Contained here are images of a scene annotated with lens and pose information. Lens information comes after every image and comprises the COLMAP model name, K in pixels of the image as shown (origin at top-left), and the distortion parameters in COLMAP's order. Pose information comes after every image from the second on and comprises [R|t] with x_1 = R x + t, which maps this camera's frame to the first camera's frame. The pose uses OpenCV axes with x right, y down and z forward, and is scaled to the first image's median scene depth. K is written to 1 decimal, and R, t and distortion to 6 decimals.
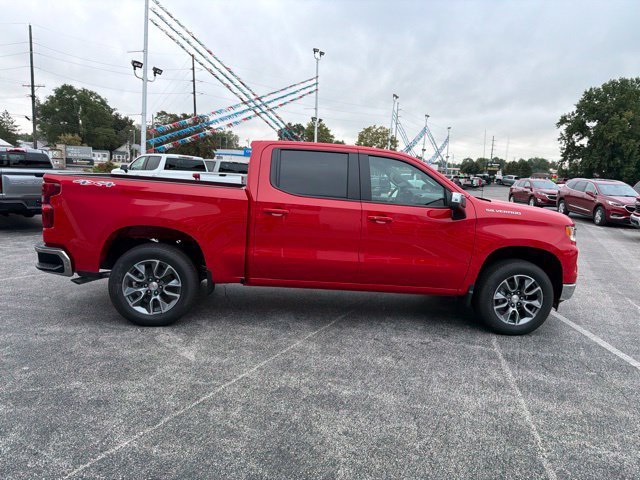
lens RADIAL K [[446.5, 0, 318.2], [0, 446.5, 236.6], [0, 0, 1]] dist [0.044660, -0.055241]
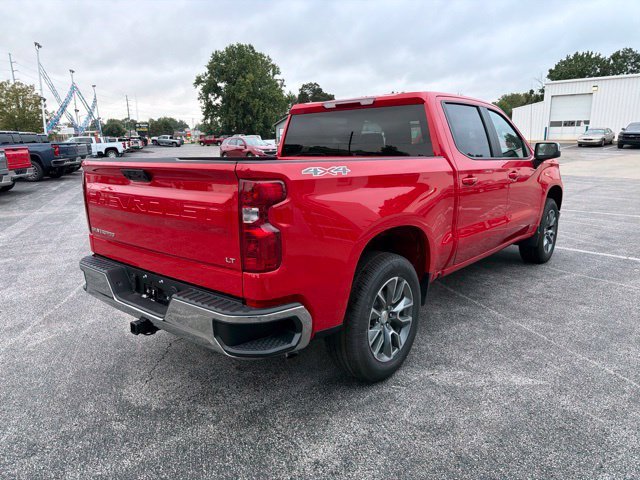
lens RADIAL K [[447.0, 0, 316.5], [0, 447.0, 238.5], [0, 0, 1]] dist [0.055370, -0.073982]
pose [[0.723799, -0.207759, 0.657991, -0.519160], [0.149926, 0.978164, 0.143932, -0.068999], [-0.673526, -0.005528, 0.739142, 0.355586]]
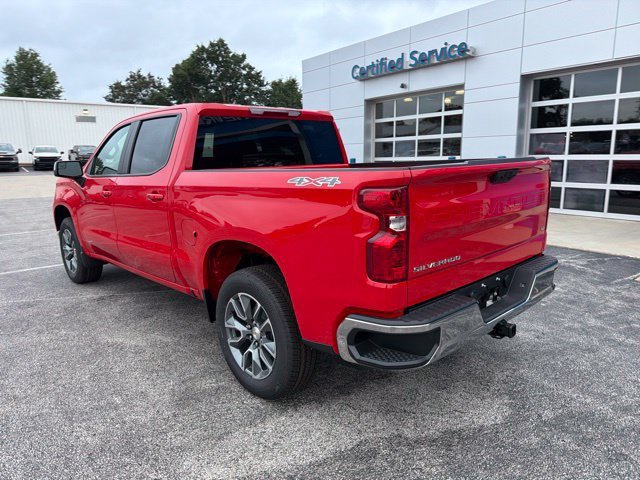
lens RADIAL K [[447.0, 0, 316.5], [0, 447.0, 238.5], [0, 0, 1]] dist [0.055370, -0.073982]
pose [[-0.605284, -0.191633, 0.772598, -0.570121], [0.096419, 0.945792, 0.310130, -0.162511], [-0.790149, 0.262210, -0.553996, 1.017811]]
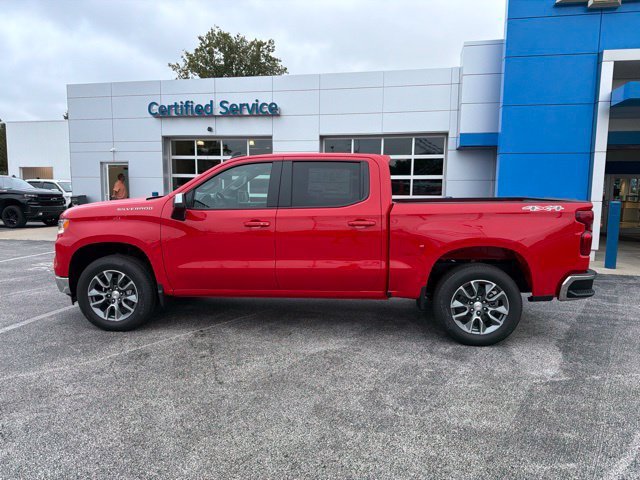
lens RADIAL K [[442.2, 0, 317.6], [0, 442.2, 238.8], [0, 0, 1]] dist [0.068526, -0.090015]
pose [[-0.978989, -0.089386, 0.183276, -0.142079], [-0.039909, 0.965409, 0.257667, -0.204950], [-0.199968, 0.244939, -0.948692, 1.463935]]
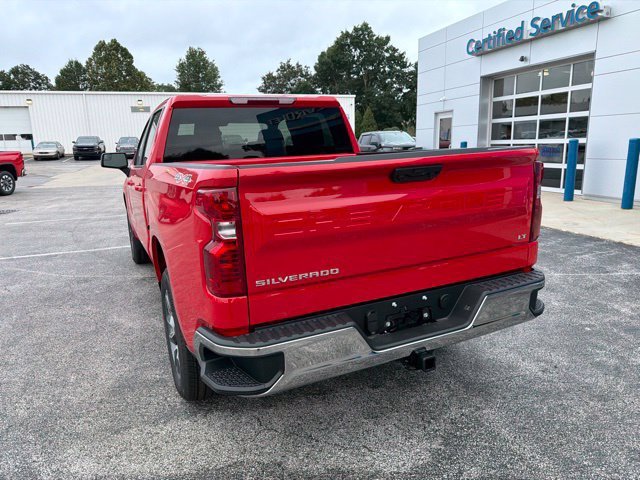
lens RADIAL K [[450.9, 0, 320.0], [0, 450.9, 240.0], [0, 0, 1]] dist [0.024041, -0.031543]
pose [[-0.338666, -0.242250, 0.909187, -0.623443], [0.148845, 0.940327, 0.305991, -0.142378], [-0.929059, 0.238956, -0.282399, 0.846487]]
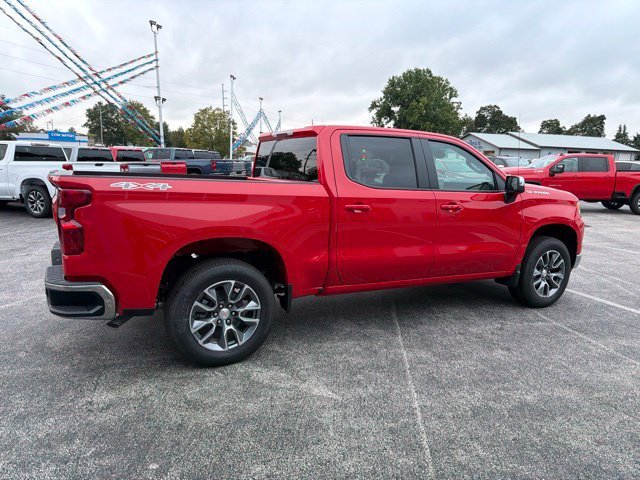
lens RADIAL K [[447.3, 0, 316.5], [0, 447.3, 232.7], [0, 0, 1]] dist [0.057768, -0.083595]
pose [[0.928448, -0.089566, 0.360503, -0.297781], [0.079281, 0.995914, 0.043249, -0.031330], [-0.362904, -0.011573, 0.931755, 0.132635]]
